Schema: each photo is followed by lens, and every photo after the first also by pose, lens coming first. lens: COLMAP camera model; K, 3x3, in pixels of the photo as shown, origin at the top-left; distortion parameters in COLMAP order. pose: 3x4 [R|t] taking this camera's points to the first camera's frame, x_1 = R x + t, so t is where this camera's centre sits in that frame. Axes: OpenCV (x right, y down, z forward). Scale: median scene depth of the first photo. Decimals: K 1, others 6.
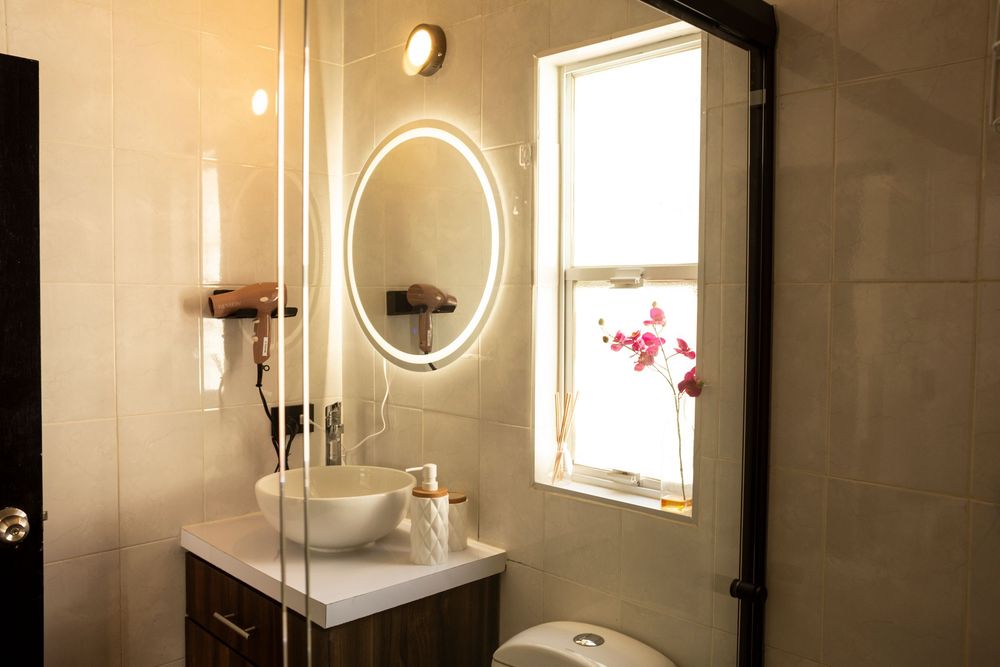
lens RADIAL K [[808.5, 0, 500.0], [0, 808.5, 333.5], [0, 0, 1]] dist [-0.105233, 0.143473]
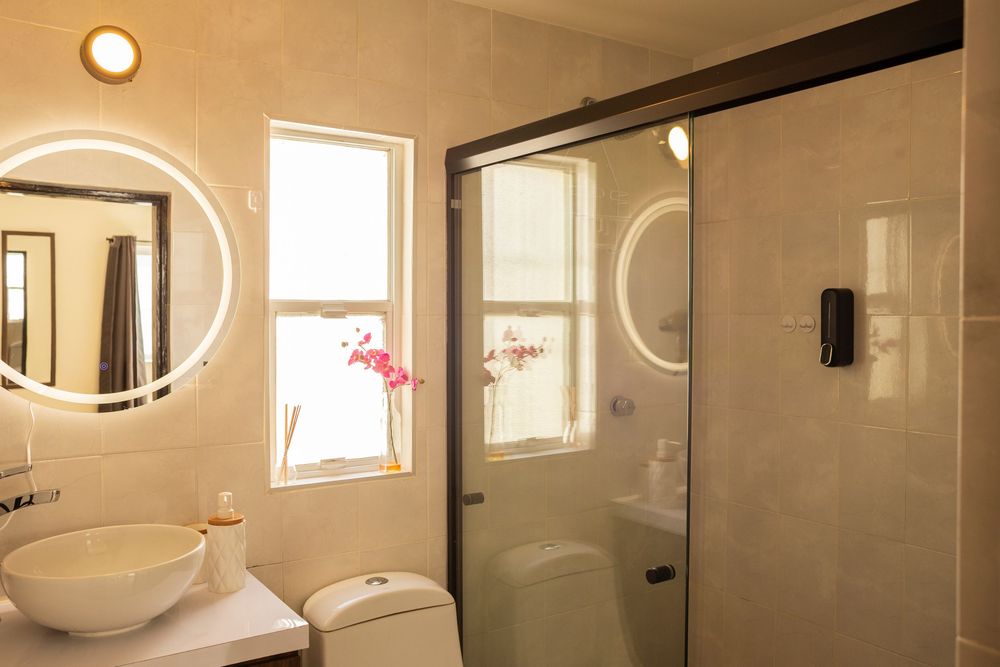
lens RADIAL K [[808.5, 0, 500.0], [0, 808.5, 333.5], [0, 0, 1]] dist [-0.105233, 0.143473]
pose [[0.165298, -0.030309, 0.985778, -1.016361], [0.043251, 0.998789, 0.023457, -0.046960], [-0.985295, 0.038758, 0.166409, 0.482725]]
